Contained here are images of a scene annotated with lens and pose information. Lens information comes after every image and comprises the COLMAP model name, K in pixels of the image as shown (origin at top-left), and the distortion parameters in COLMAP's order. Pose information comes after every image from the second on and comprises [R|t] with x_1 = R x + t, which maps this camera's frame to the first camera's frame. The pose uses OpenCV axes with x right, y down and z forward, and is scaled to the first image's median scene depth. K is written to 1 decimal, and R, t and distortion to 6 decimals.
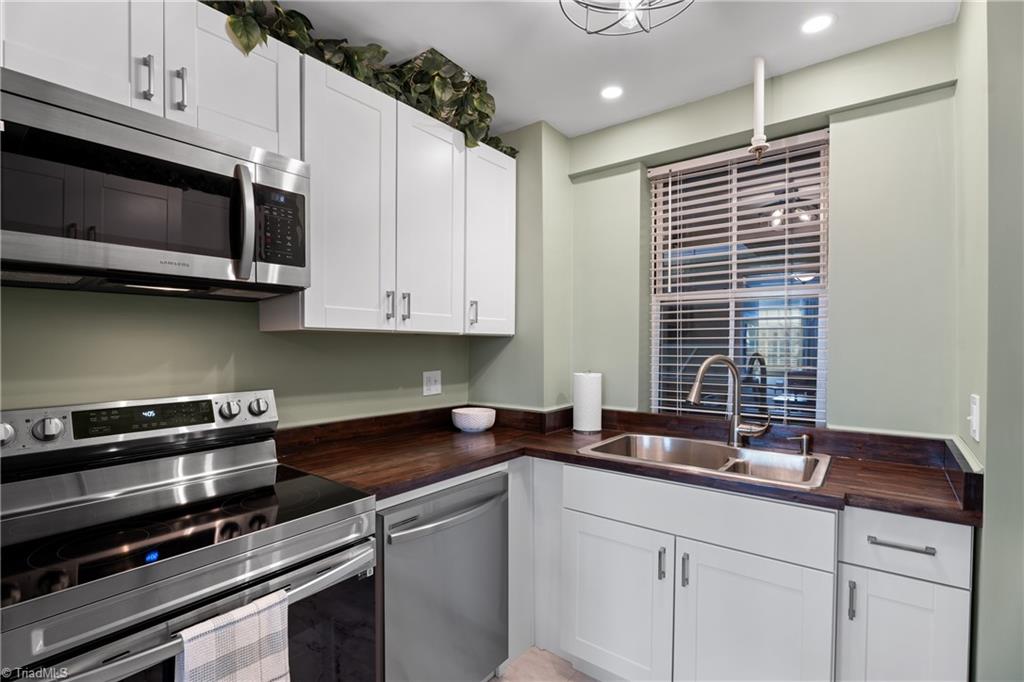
lens RADIAL K [[475.8, 0, 509.7], [0, 475.8, 349.6], [0, 0, 1]] dist [-0.011533, 0.000399]
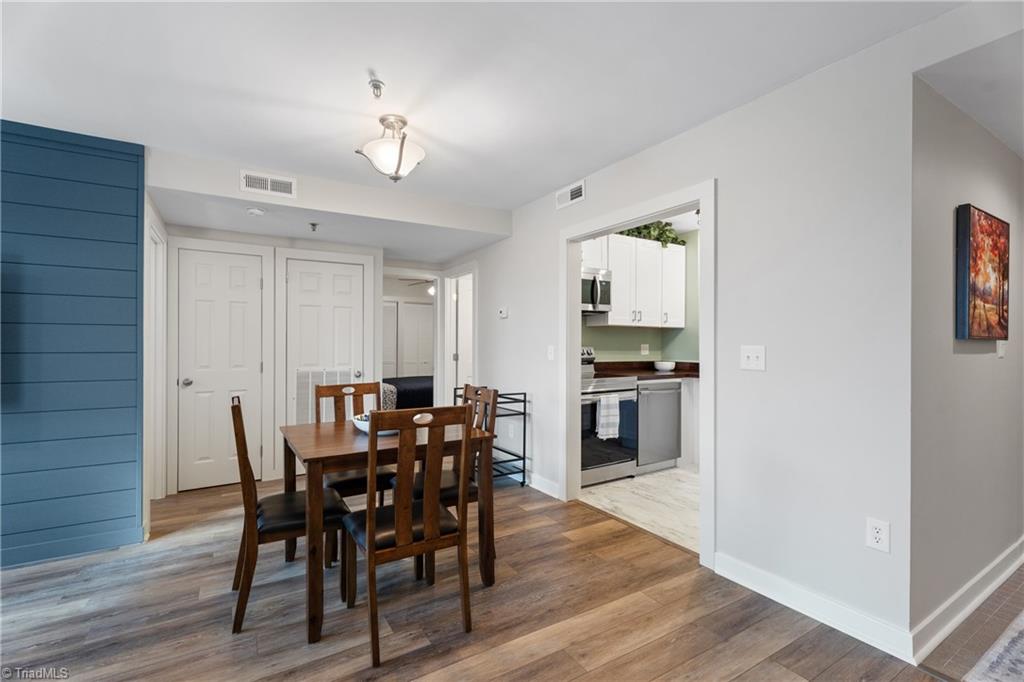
lens RADIAL K [[451.2, 0, 510.9], [0, 451.2, 345.3], [0, 0, 1]] dist [-0.000814, -0.000407]
pose [[0.934066, 0.002193, -0.357093, 0.006402], [-0.005278, 0.999957, -0.007664, 0.085961], [0.357061, 0.009043, 0.934037, -1.481766]]
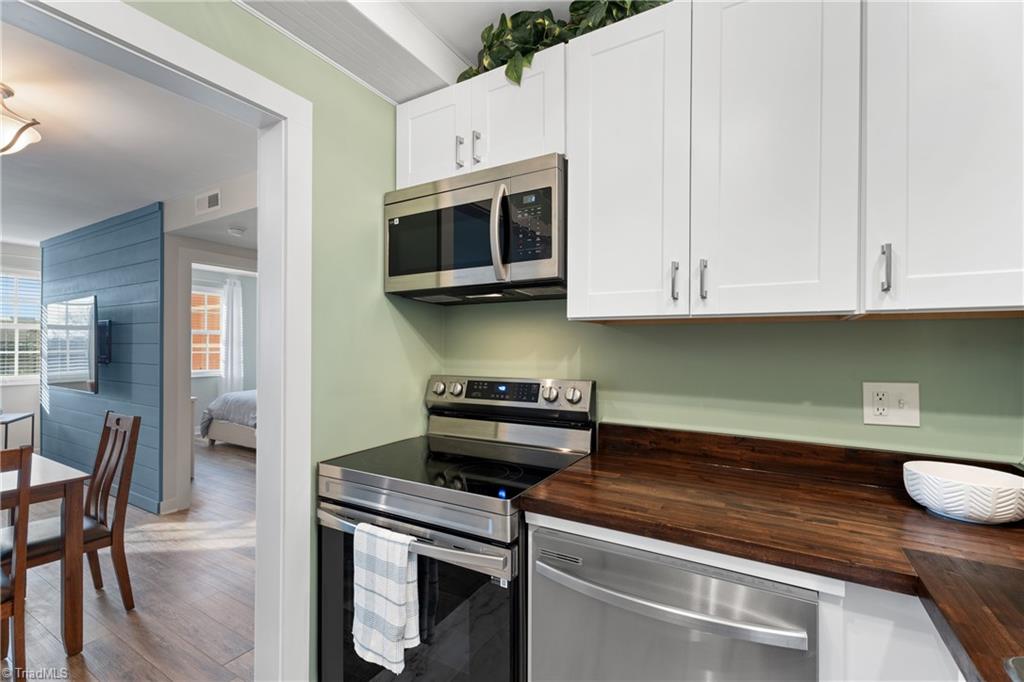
lens RADIAL K [[451.2, 0, 510.9], [0, 451.2, 345.3], [0, 0, 1]] dist [-0.000814, -0.000407]
pose [[0.119701, -0.006487, -0.992789, 0.383604], [-0.015765, 0.999840, -0.008434, 0.015665], [0.992685, 0.016660, 0.119580, 0.616097]]
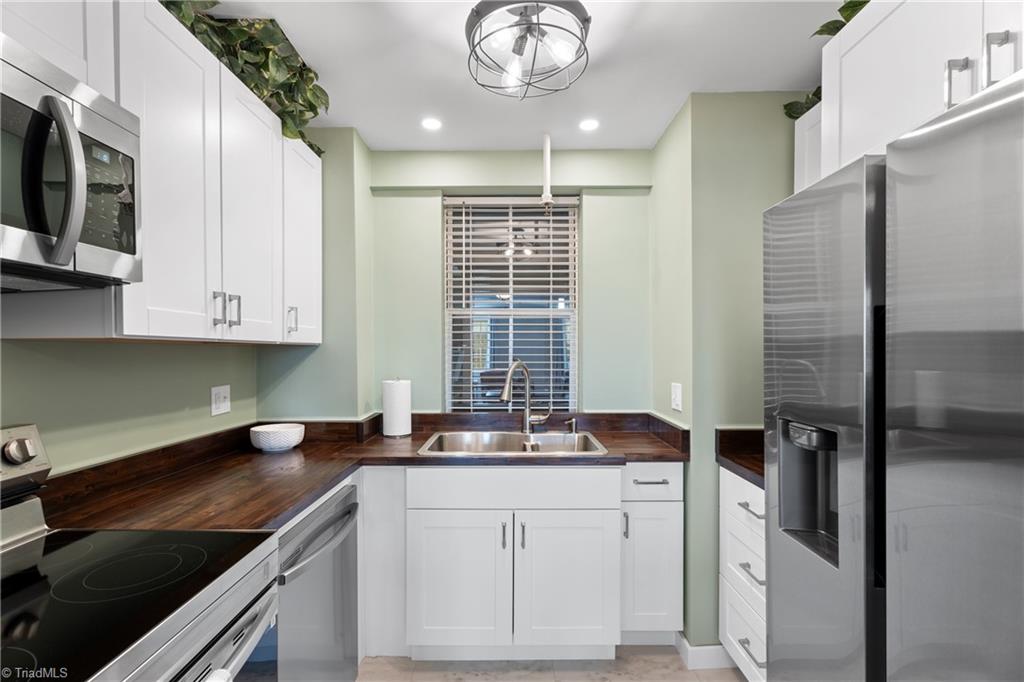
lens RADIAL K [[458.3, 0, 511.4], [0, 458.3, 355.4], [0, 0, 1]] dist [0.001866, 0.000342]
pose [[0.793180, -0.009939, 0.608907, -0.310006], [0.009216, 0.999948, 0.004316, -0.009942], [-0.608918, 0.002188, 0.793230, 0.050441]]
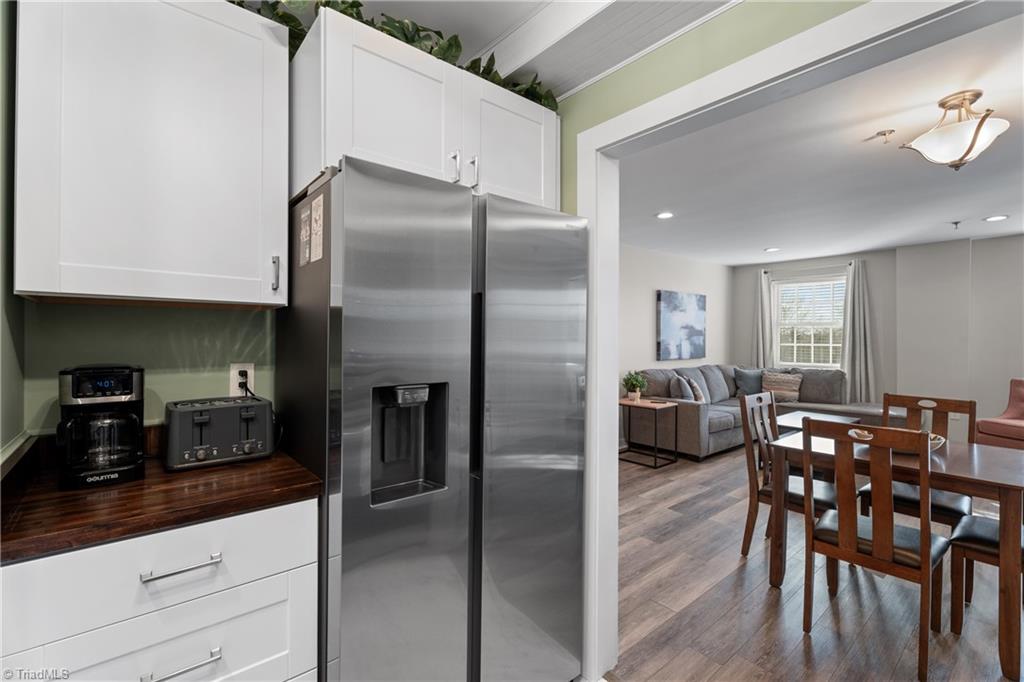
lens RADIAL K [[451.2, 0, 510.9], [0, 451.2, 345.3], [0, 0, 1]] dist [-0.000814, -0.000407]
pose [[-0.977810, -0.003024, 0.209471, 0.074461], [0.000930, 0.999823, 0.018773, 0.016649], [-0.209491, 0.018551, -0.977635, 0.874153]]
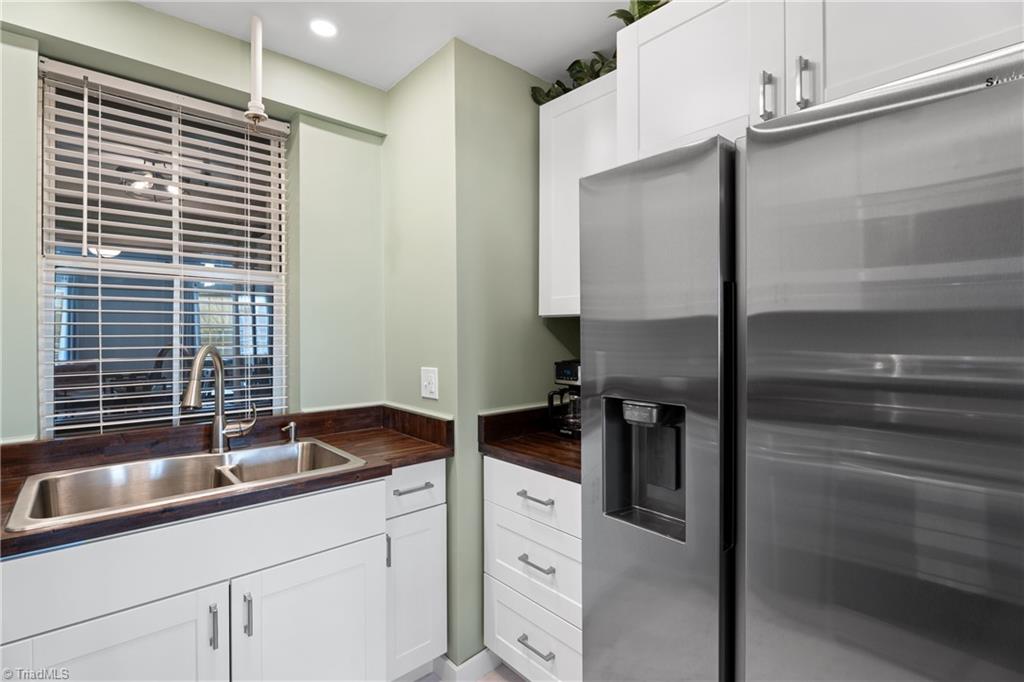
lens RADIAL K [[479.9, 0, 514.0], [0, 479.9, 335.8], [0, 0, 1]] dist [-0.013751, -0.000283]
pose [[0.180297, -0.005049, 0.983599, -0.270811], [0.010617, 0.999939, 0.003186, -0.001204], [-0.983555, 0.009868, 0.180339, 0.332257]]
